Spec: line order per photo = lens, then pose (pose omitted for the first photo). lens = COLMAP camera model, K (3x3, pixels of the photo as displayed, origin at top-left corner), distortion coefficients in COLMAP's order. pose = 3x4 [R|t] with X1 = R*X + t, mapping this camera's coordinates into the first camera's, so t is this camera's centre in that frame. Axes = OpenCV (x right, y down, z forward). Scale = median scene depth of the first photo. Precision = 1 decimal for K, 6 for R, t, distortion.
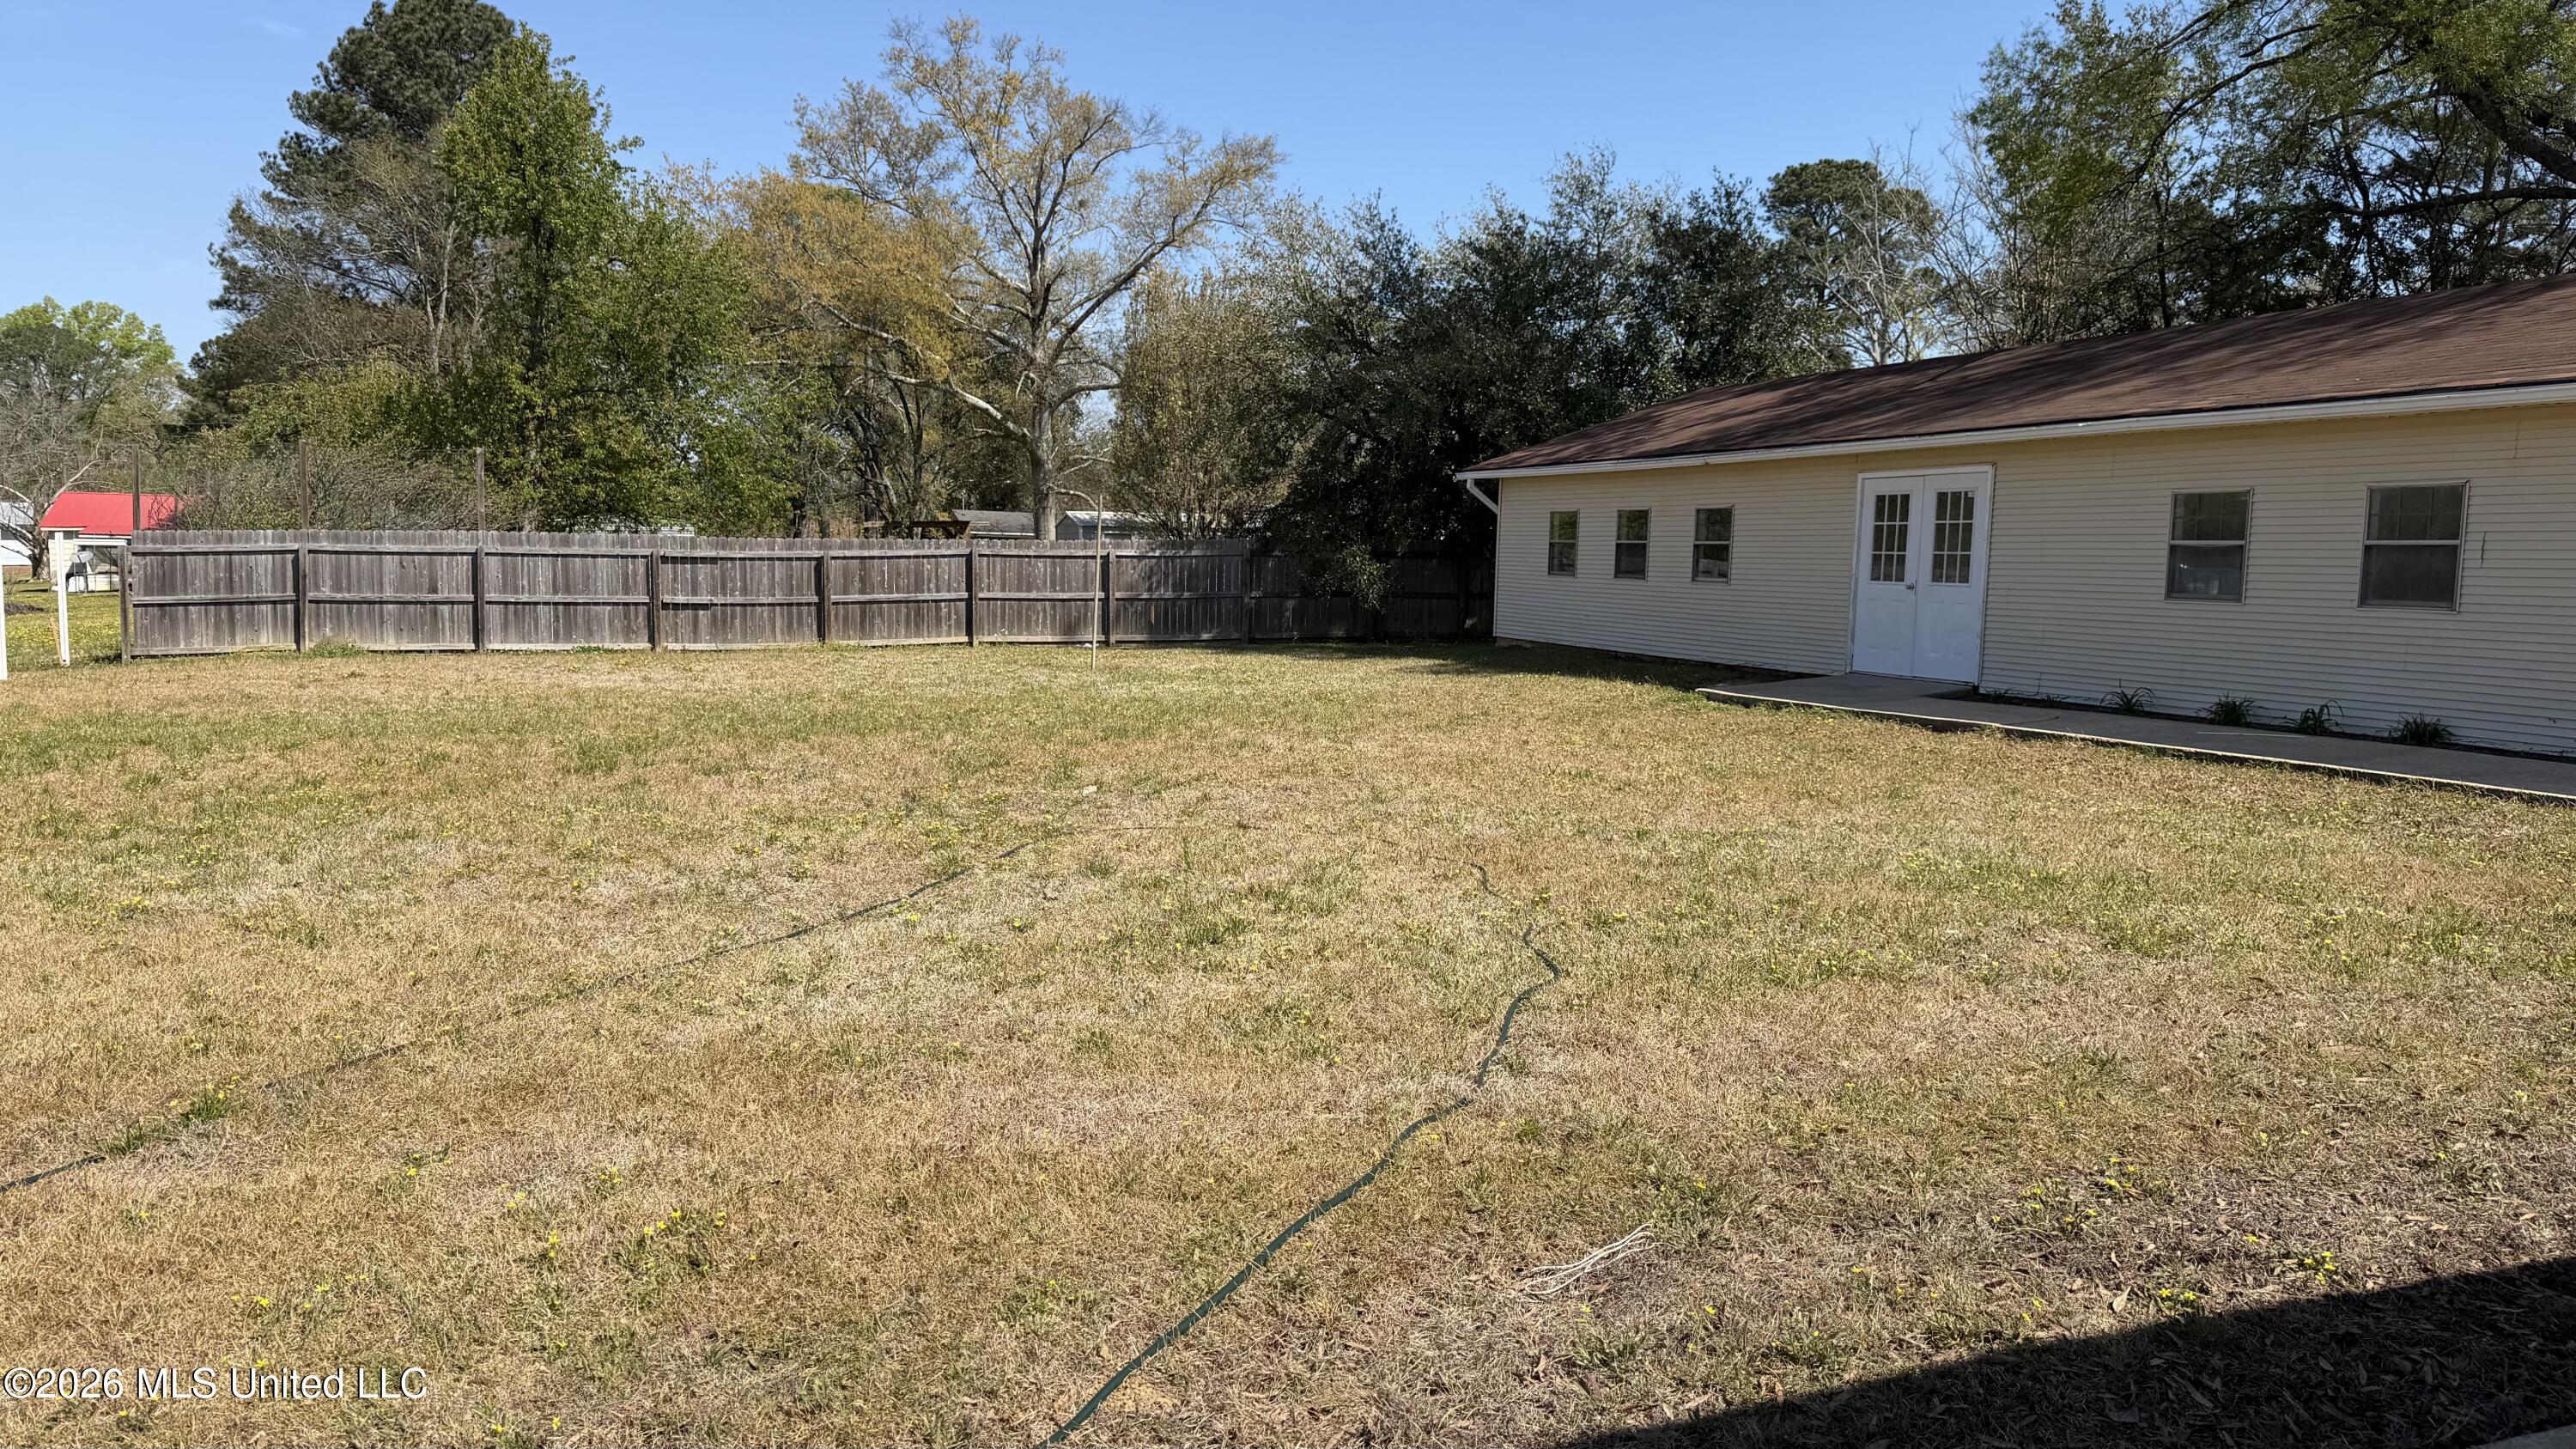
lens RADIAL K [[1810.6, 0, 1289.1], [0, 1810.6, 704.3], [0, 0, 1]] dist [0.156736, -0.258761]
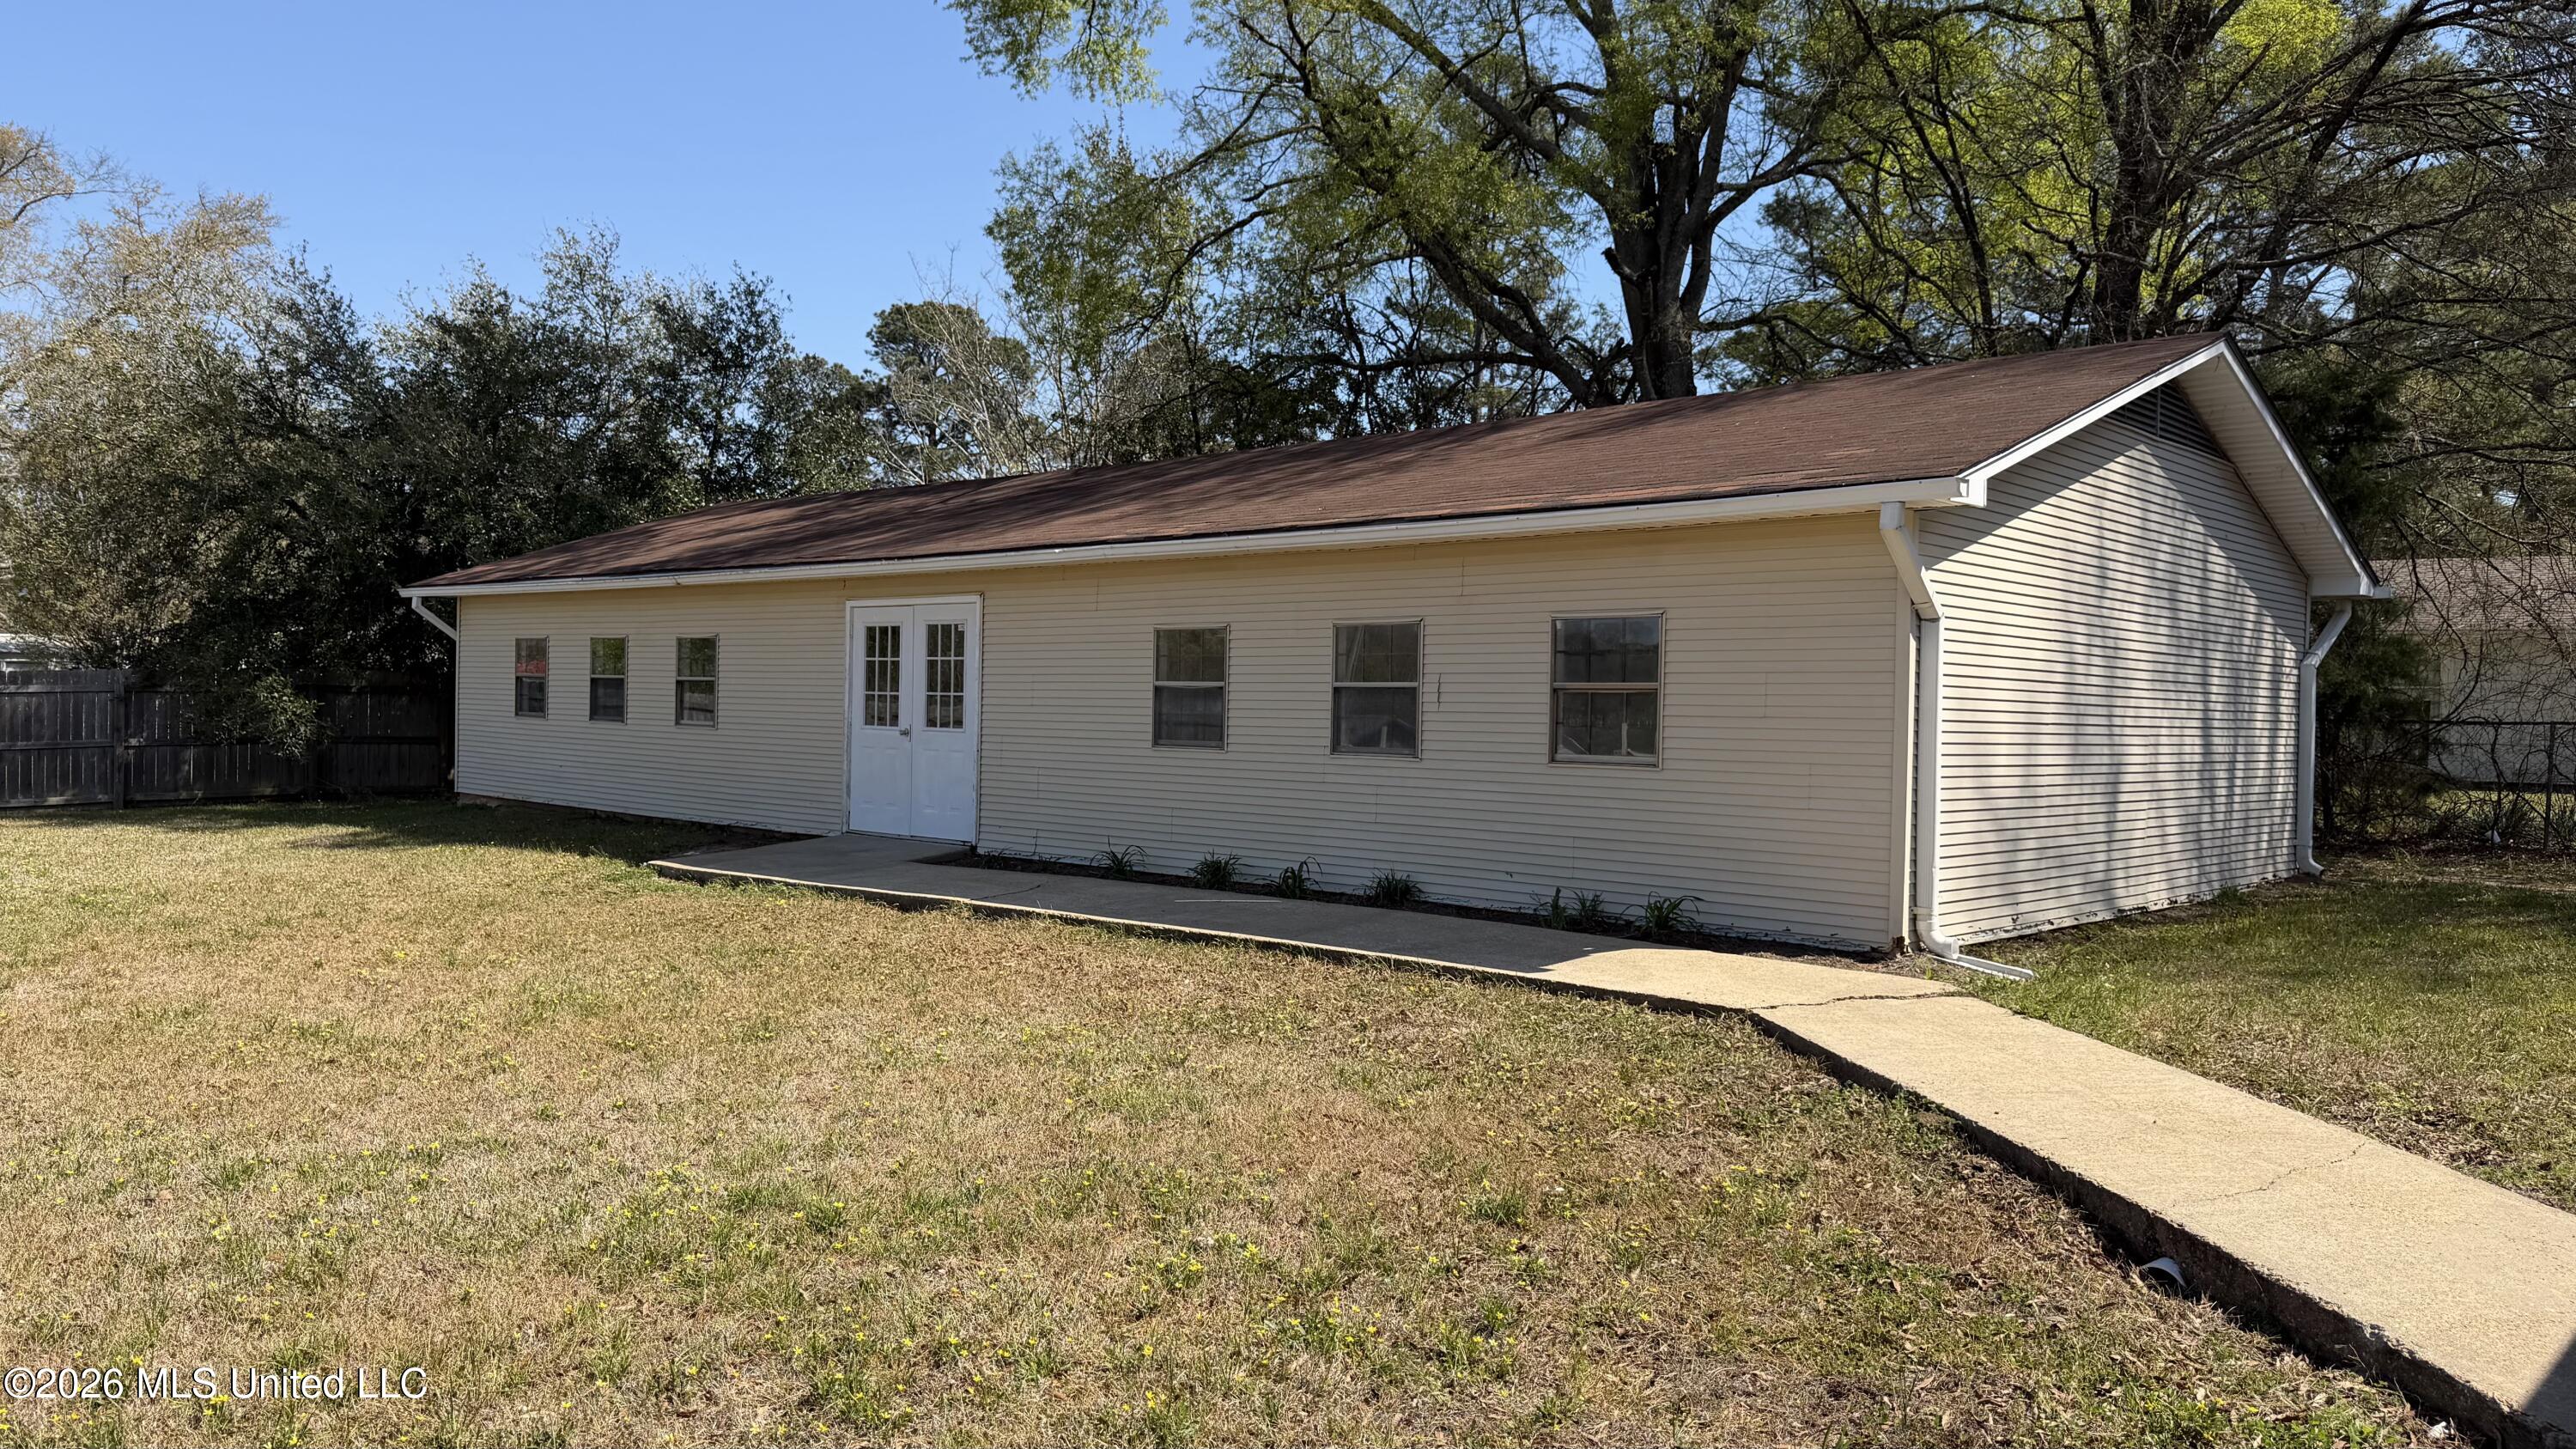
lens RADIAL K [[1810.5, 0, 1296.3], [0, 1810.5, 727.9], [0, 0, 1]] dist [0.123359, -0.179272]
pose [[0.895627, -0.012229, 0.444637, 0.119699], [0.038769, 0.997964, -0.050643, -0.015177], [-0.443112, 0.062595, 0.894278, 0.150118]]
